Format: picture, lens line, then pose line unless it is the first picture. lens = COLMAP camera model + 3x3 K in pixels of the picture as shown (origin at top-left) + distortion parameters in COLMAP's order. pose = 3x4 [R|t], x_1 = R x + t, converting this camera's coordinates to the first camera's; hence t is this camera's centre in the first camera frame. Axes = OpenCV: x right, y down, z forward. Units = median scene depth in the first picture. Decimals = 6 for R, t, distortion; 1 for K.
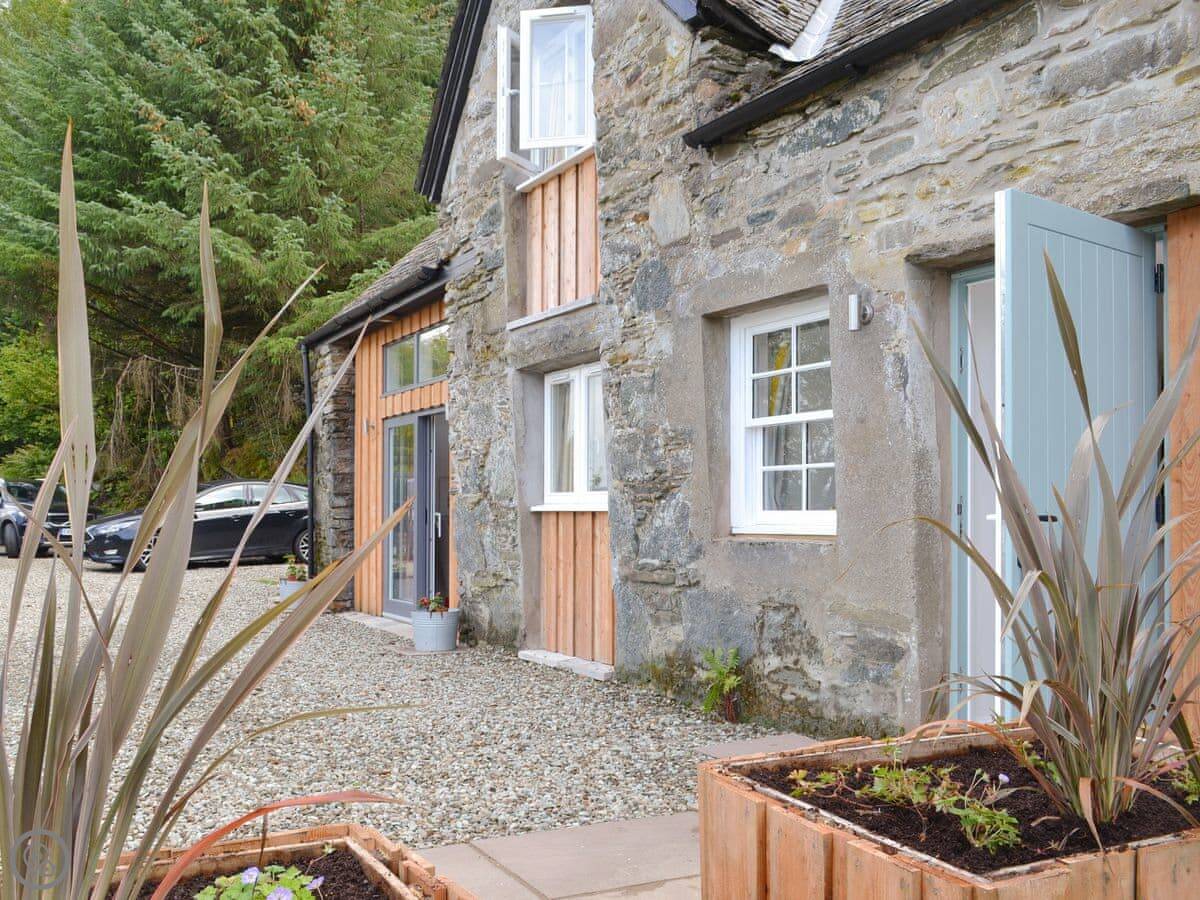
lens RADIAL K [[1002.4, 0, 598.8], [0, 1002.4, 504.4], [0, 0, 1]] dist [-0.010542, 0.001854]
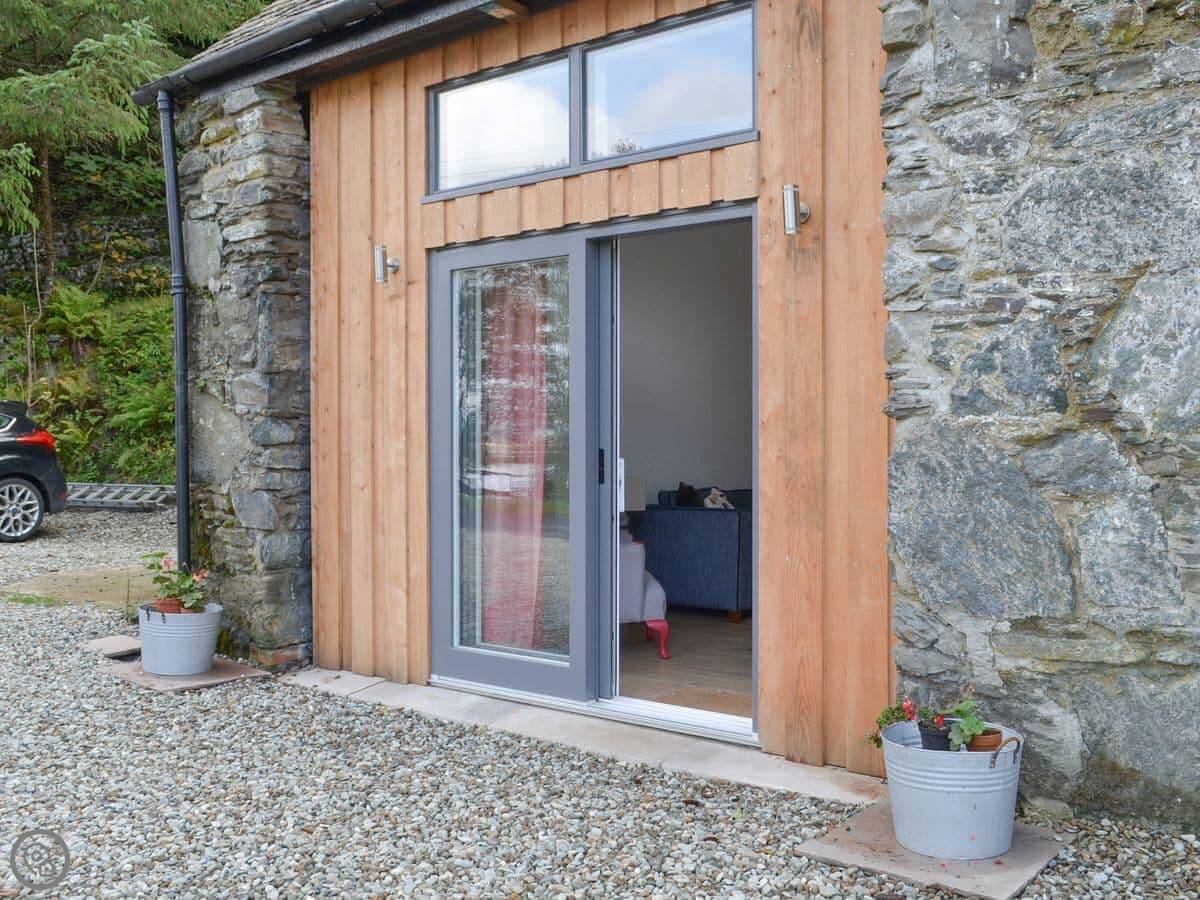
lens RADIAL K [[1111.0, 0, 660.8], [0, 1111.0, 453.4], [0, 0, 1]] dist [-0.015447, -0.011326]
pose [[0.930085, -0.008032, 0.367256, -0.543743], [0.000735, 0.999800, 0.020004, -0.006197], [-0.367344, -0.018335, 0.929905, 0.887023]]
